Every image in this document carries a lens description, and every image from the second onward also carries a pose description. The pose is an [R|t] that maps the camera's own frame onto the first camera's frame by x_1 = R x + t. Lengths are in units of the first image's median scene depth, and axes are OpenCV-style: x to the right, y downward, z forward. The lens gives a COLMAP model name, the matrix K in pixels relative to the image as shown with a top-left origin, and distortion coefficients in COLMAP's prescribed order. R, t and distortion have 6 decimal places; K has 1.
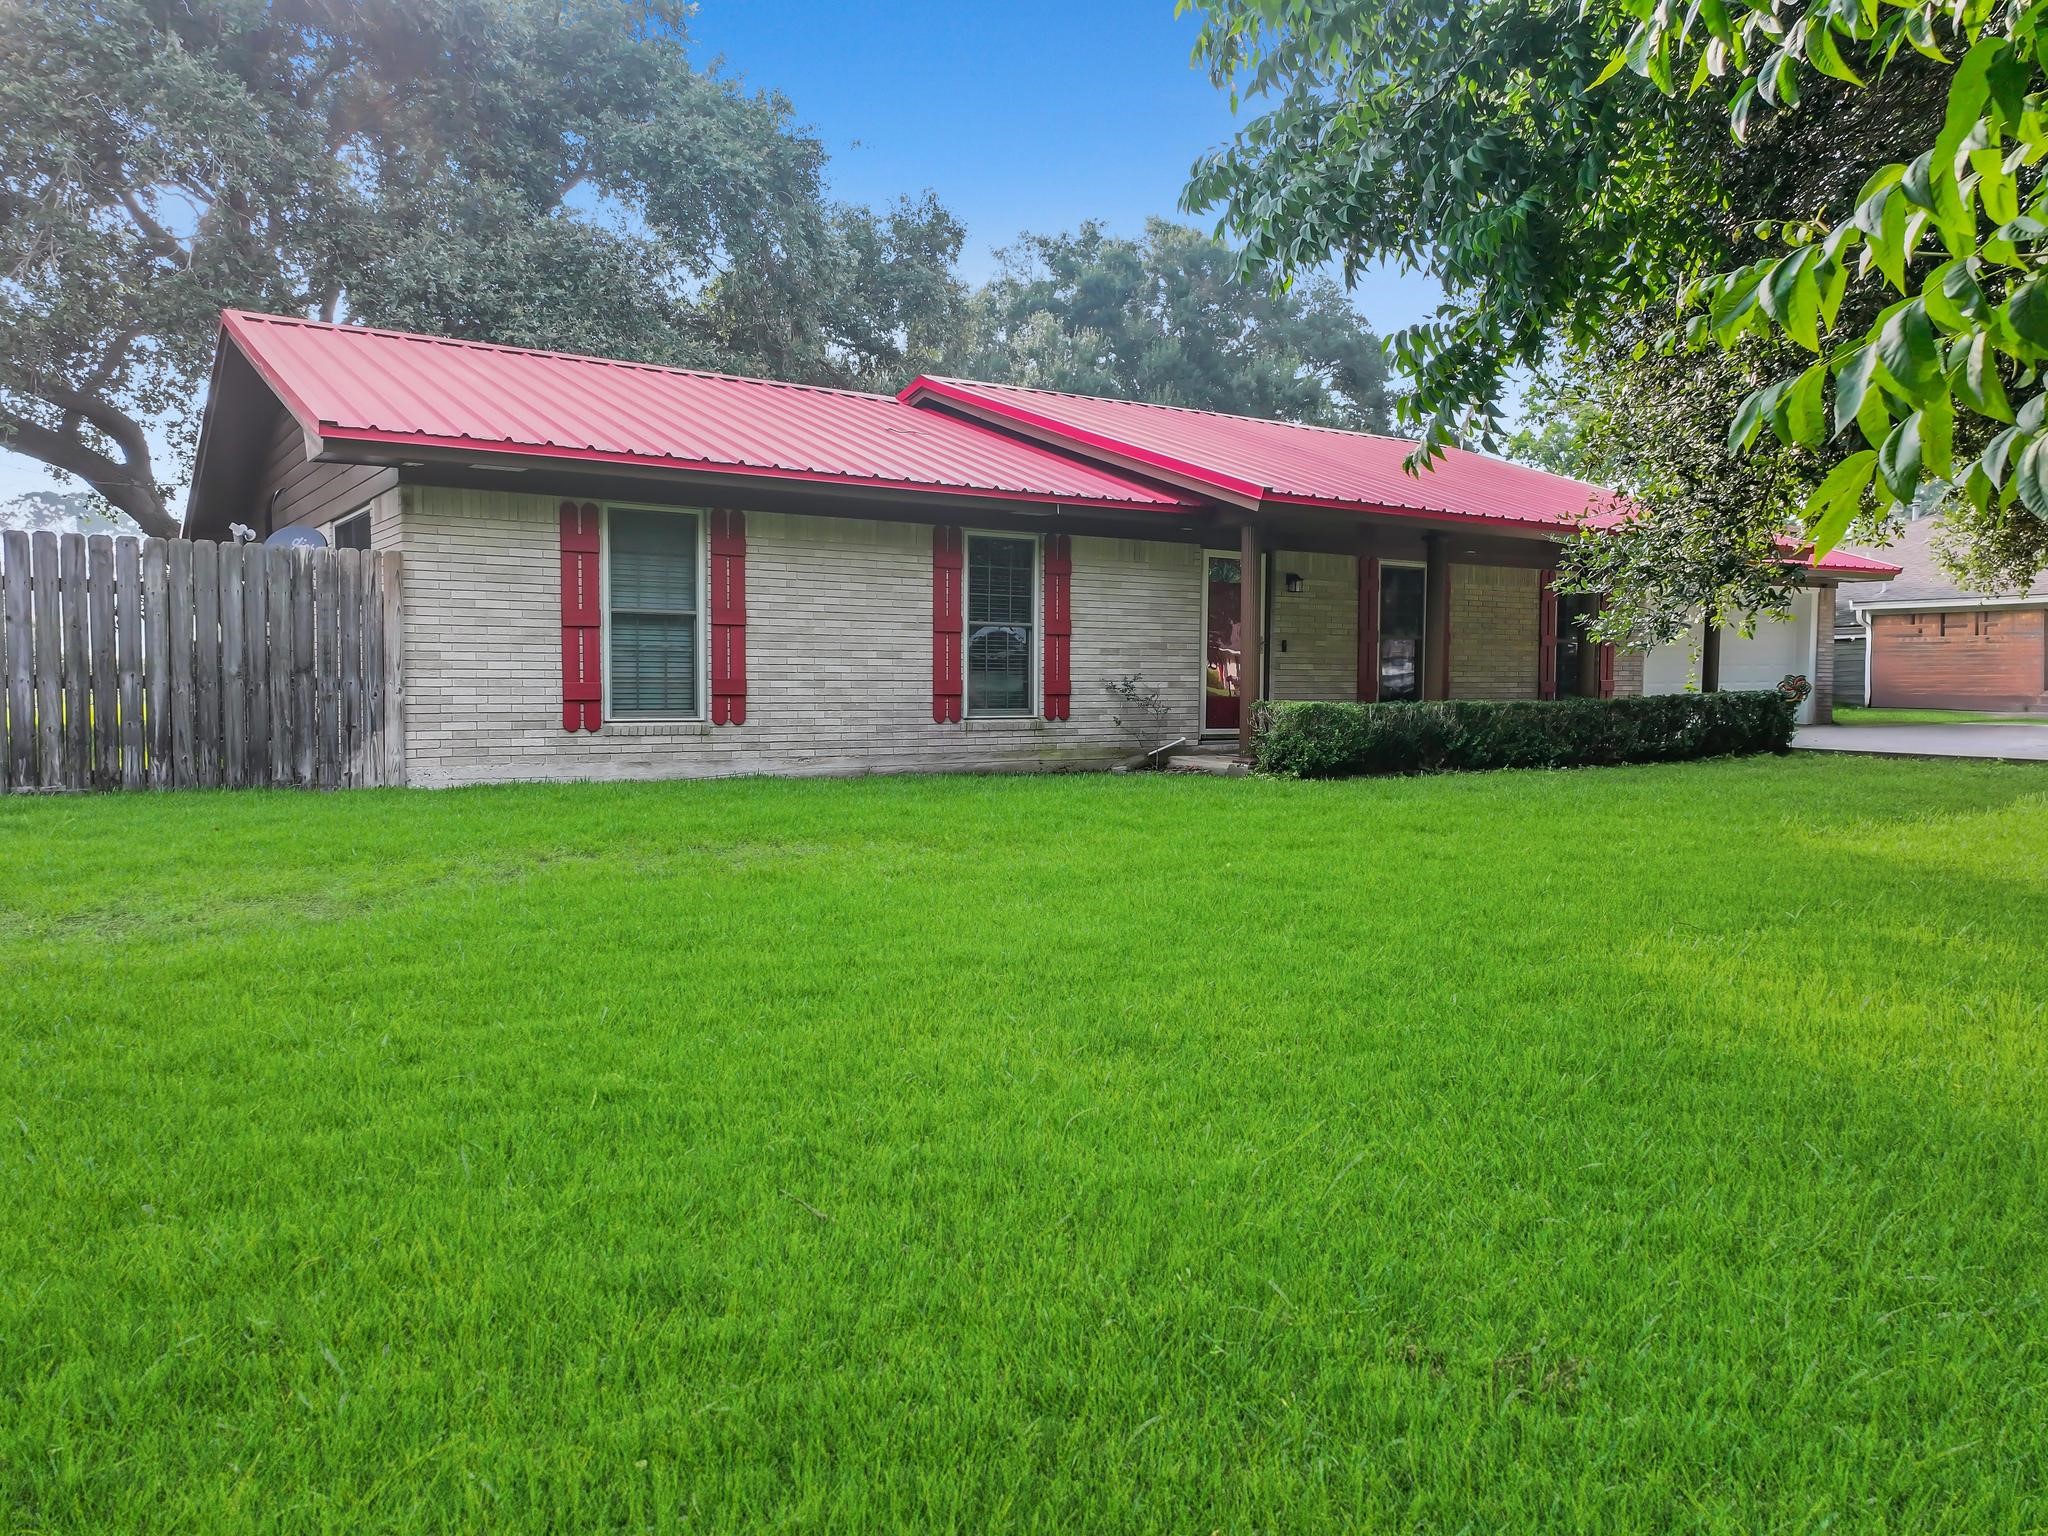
lens RADIAL K [[1444.1, 0, 1024.0], [0, 1444.1, 768.0], [0, 0, 1]] dist [0.010161, 0.001021]
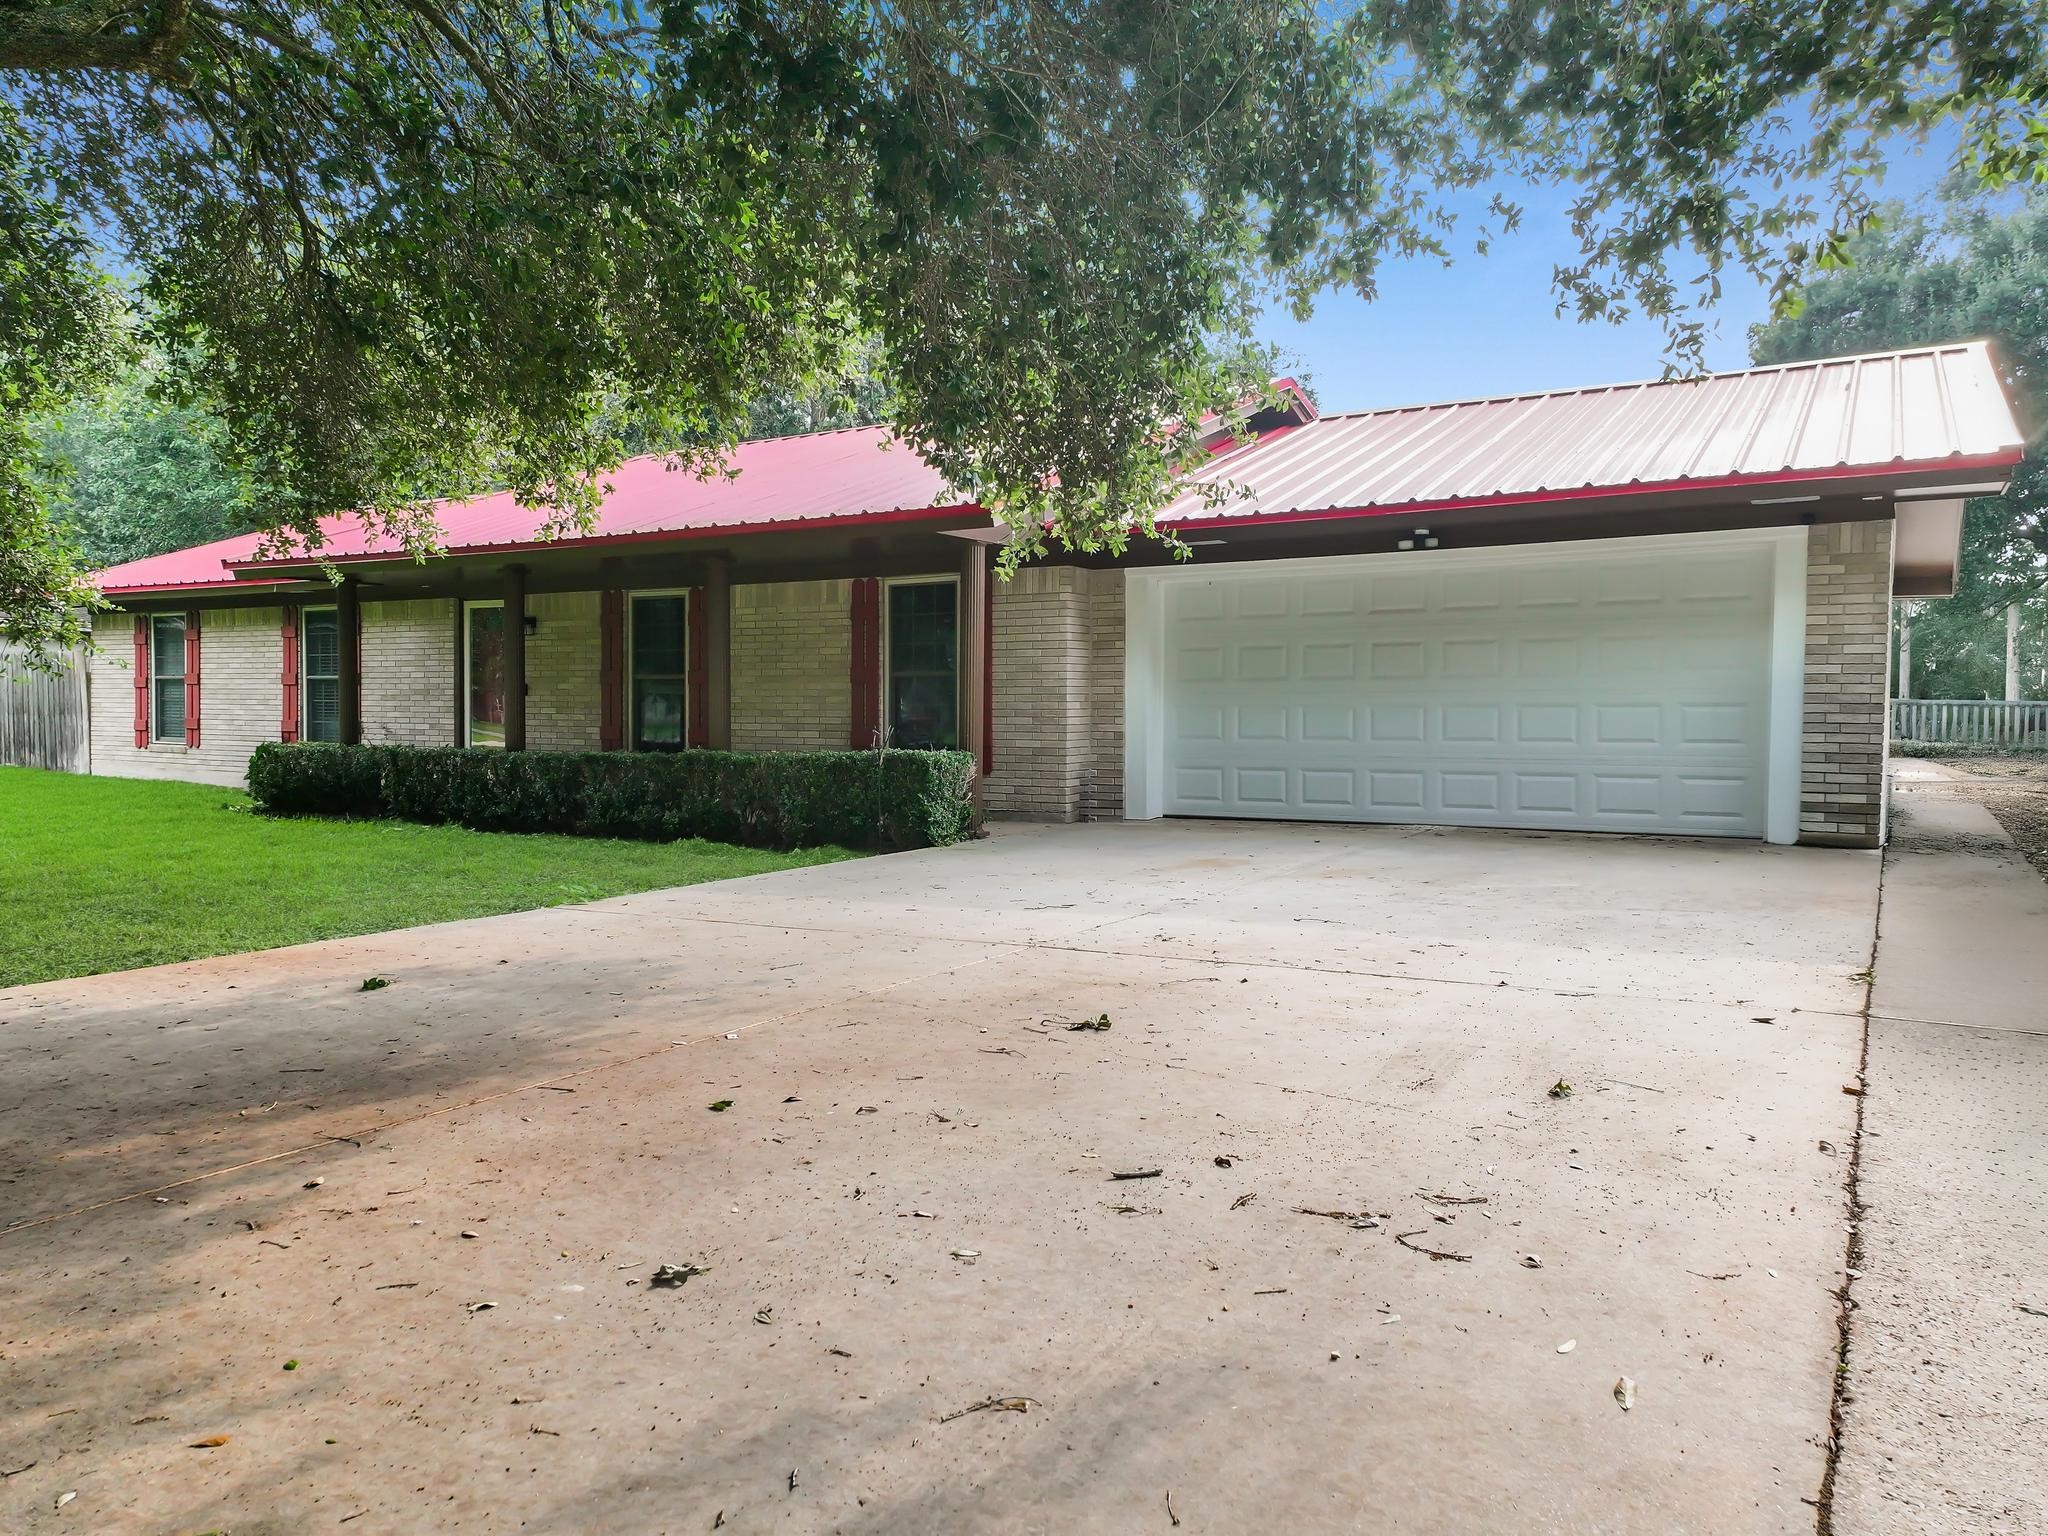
lens RADIAL K [[1444.1, 0, 1024.0], [0, 1444.1, 768.0], [0, 0, 1]] dist [0.010161, 0.001021]
pose [[0.415620, 0.044700, -0.908439, 1.488786], [-0.055278, 0.998187, 0.023826, -0.088893], [0.907857, 0.040314, 0.417337, 1.086330]]
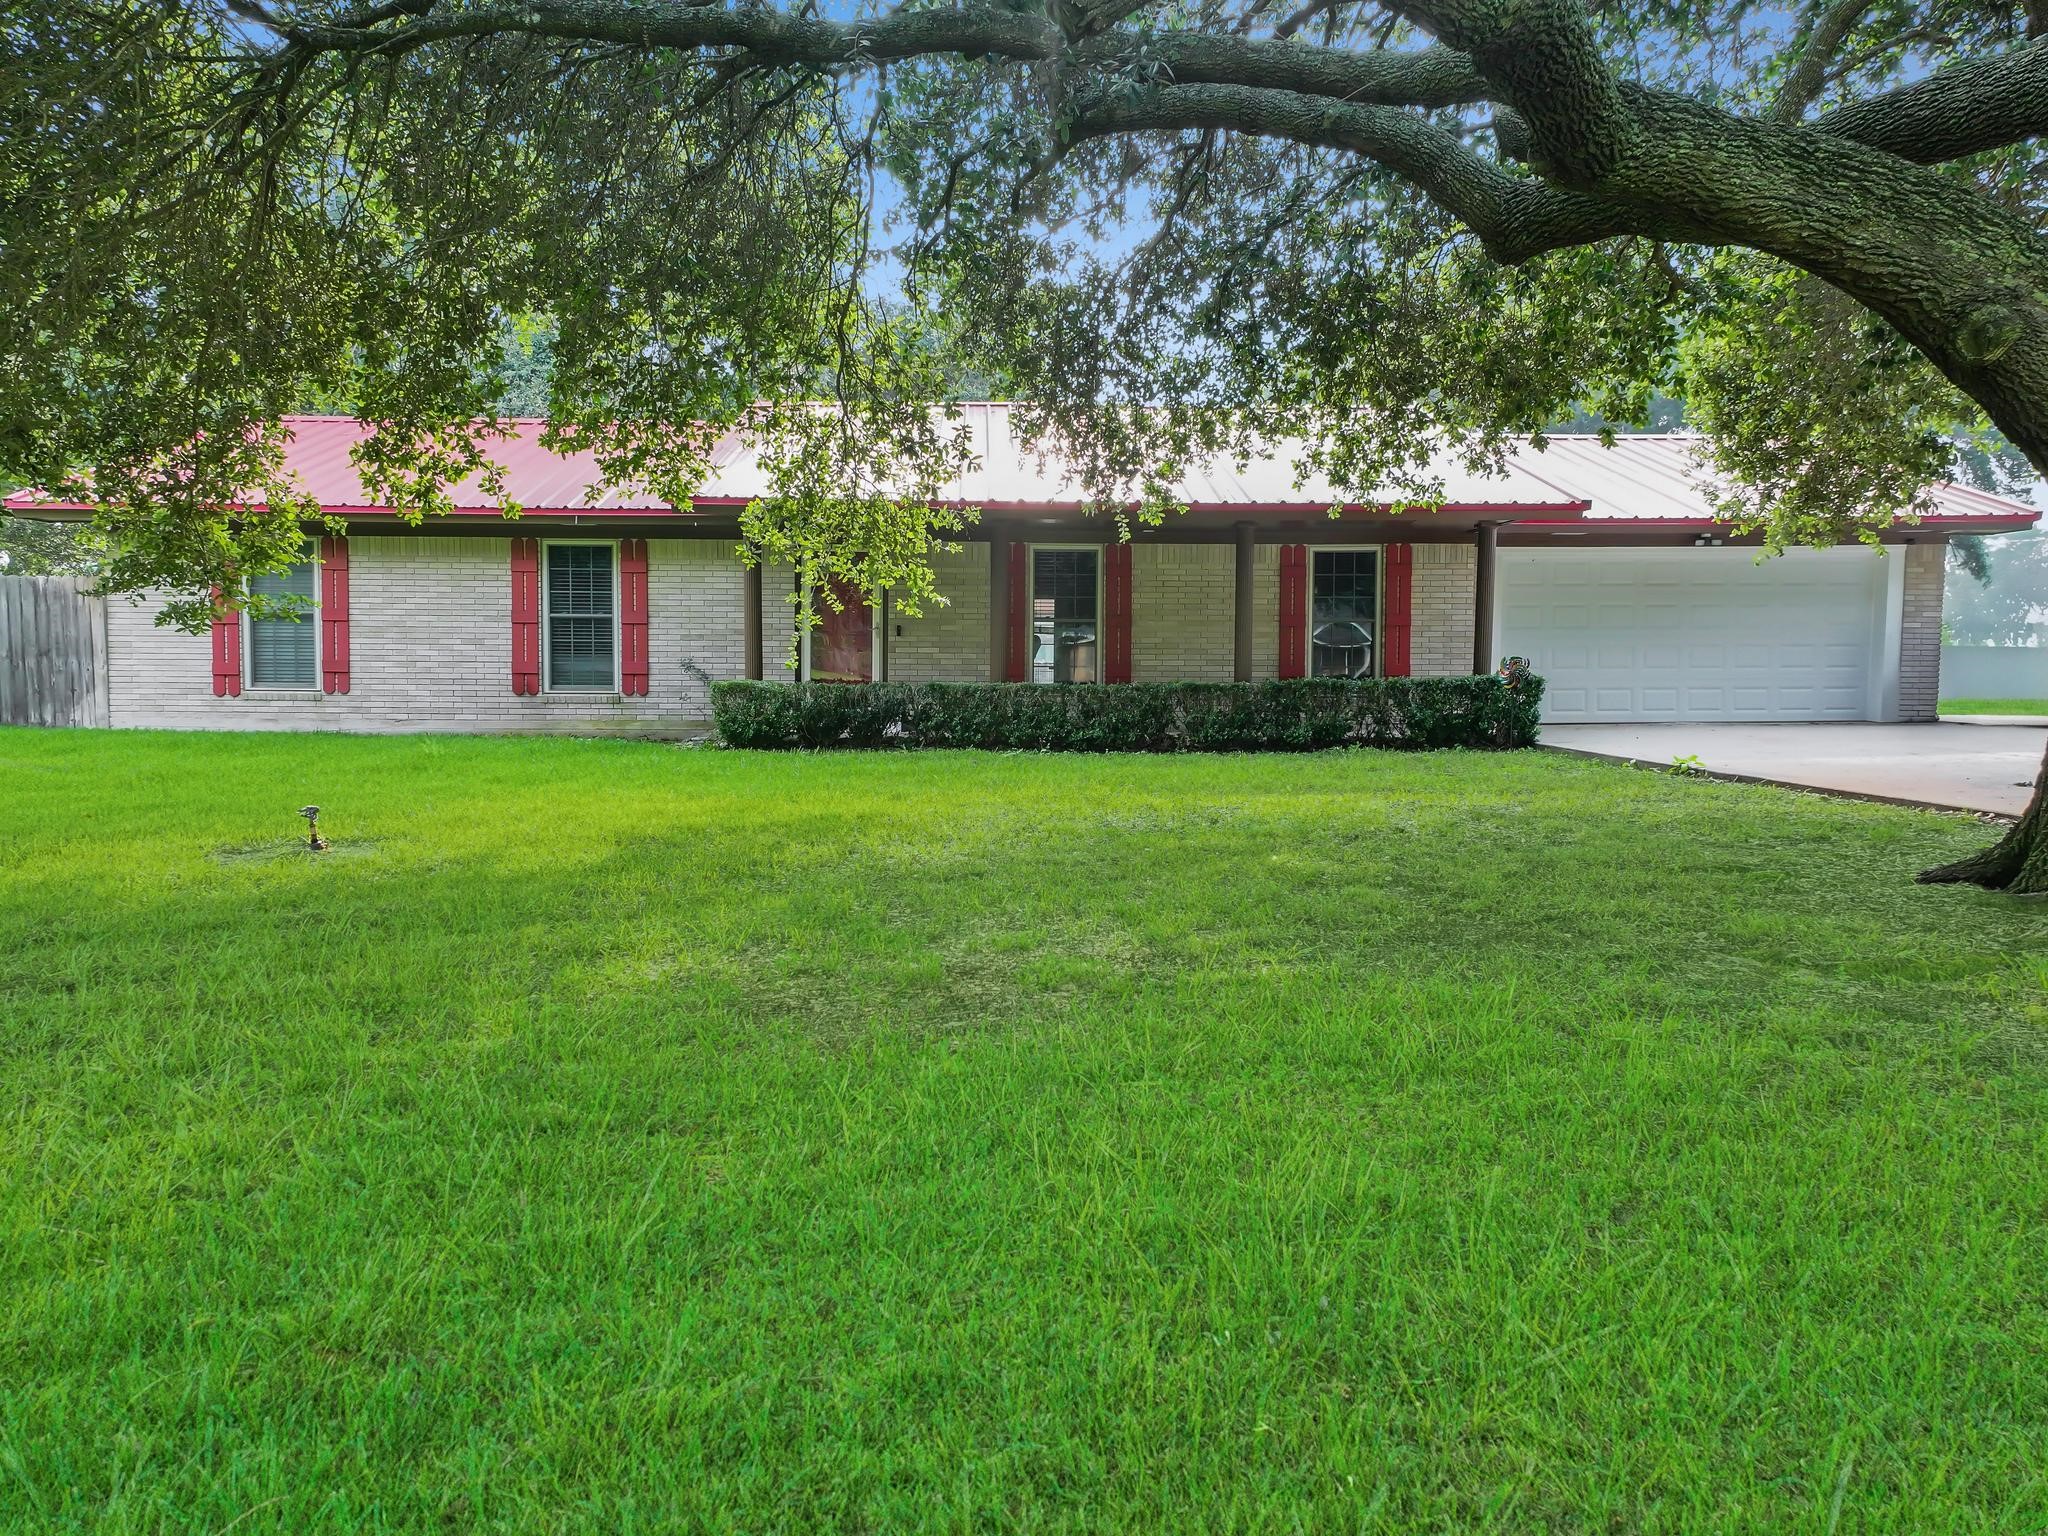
lens RADIAL K [[1444.1, 0, 1024.0], [0, 1444.1, 768.0], [0, 0, 1]] dist [0.010161, 0.001021]
pose [[0.841048, 0.038718, -0.539573, 1.012106], [-0.035040, 0.999240, 0.017084, -0.005630], [0.539825, 0.004538, 0.841765, 0.186422]]
